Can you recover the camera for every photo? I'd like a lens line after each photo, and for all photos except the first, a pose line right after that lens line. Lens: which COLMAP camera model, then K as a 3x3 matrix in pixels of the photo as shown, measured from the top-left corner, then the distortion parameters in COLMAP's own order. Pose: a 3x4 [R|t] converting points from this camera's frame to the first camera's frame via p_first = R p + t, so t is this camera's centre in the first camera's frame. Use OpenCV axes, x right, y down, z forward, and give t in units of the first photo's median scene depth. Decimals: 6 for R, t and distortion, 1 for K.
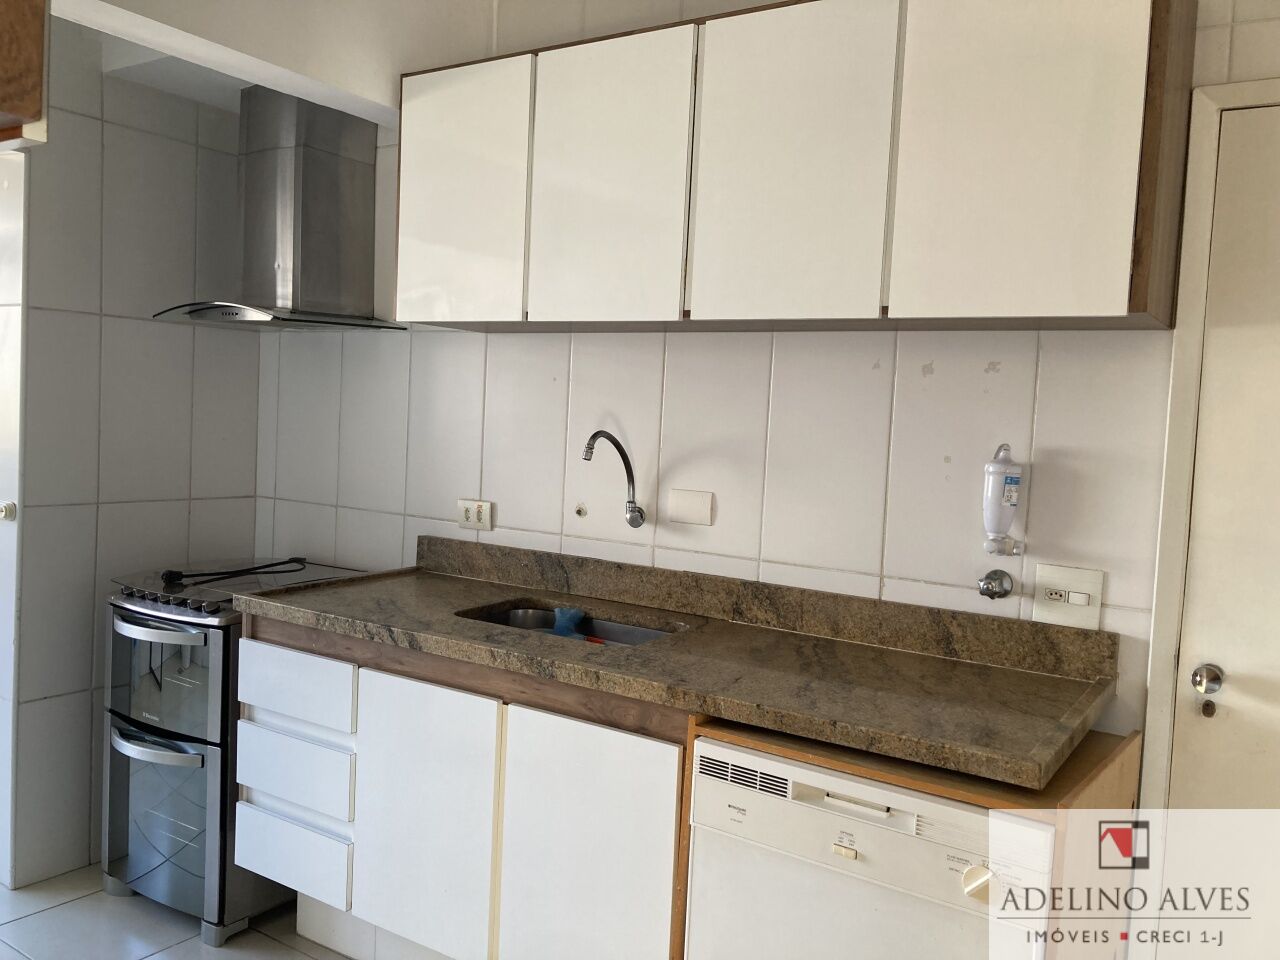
lens RADIAL K [[1064.5, 0, 635.9], [0, 1064.5, 477.7], [0, 0, 1]] dist [0.022459, -0.006240]
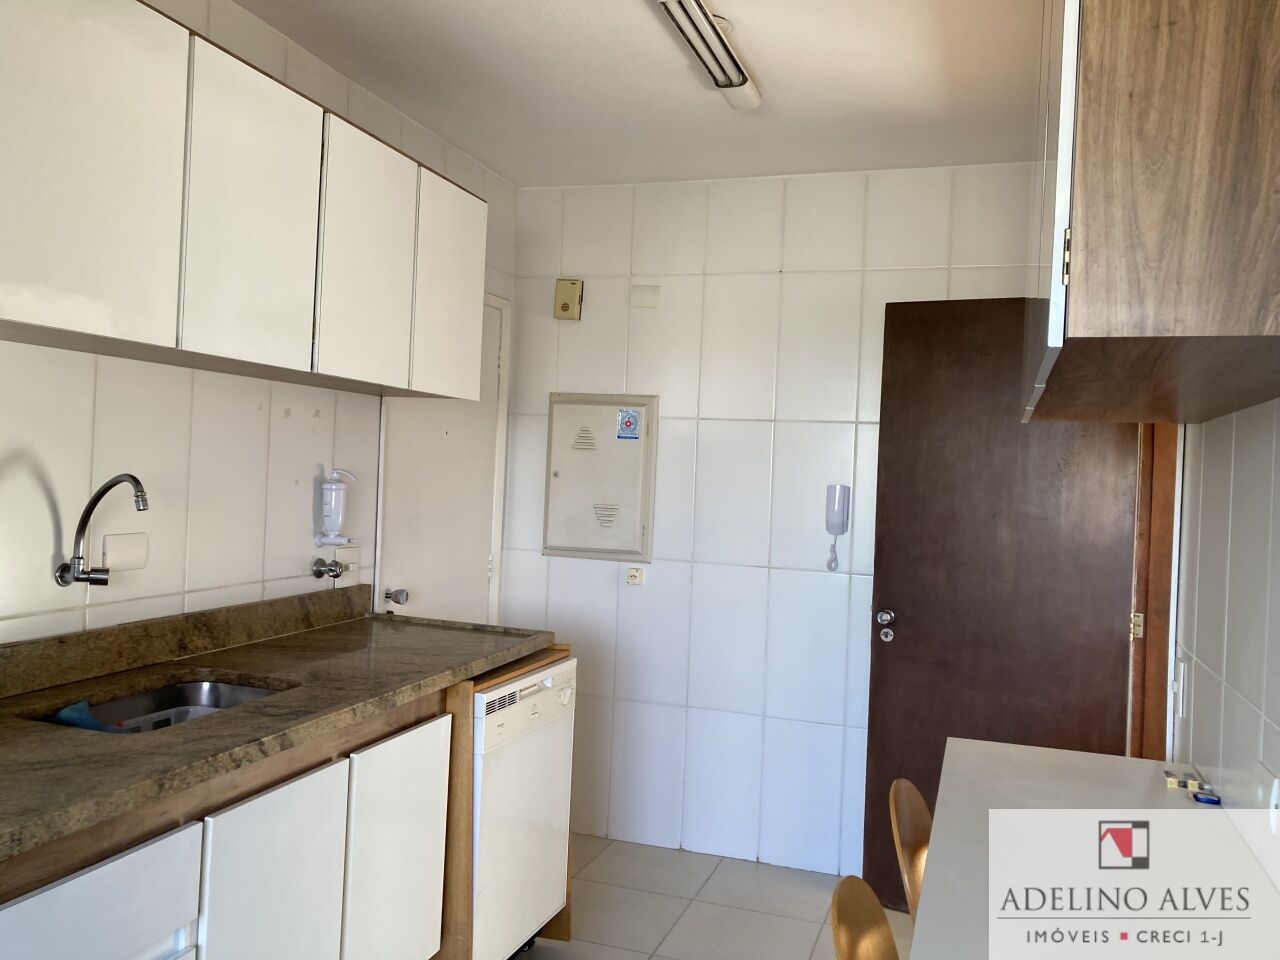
lens RADIAL K [[1064.5, 0, 638.9], [0, 1064.5, 476.9], [0, 0, 1]] dist [0.022459, -0.006240]
pose [[-0.272102, -0.068298, 0.959842, -1.000979], [0.003288, 0.997406, 0.071903, -0.107615], [-0.962263, 0.022721, -0.271172, 0.879537]]
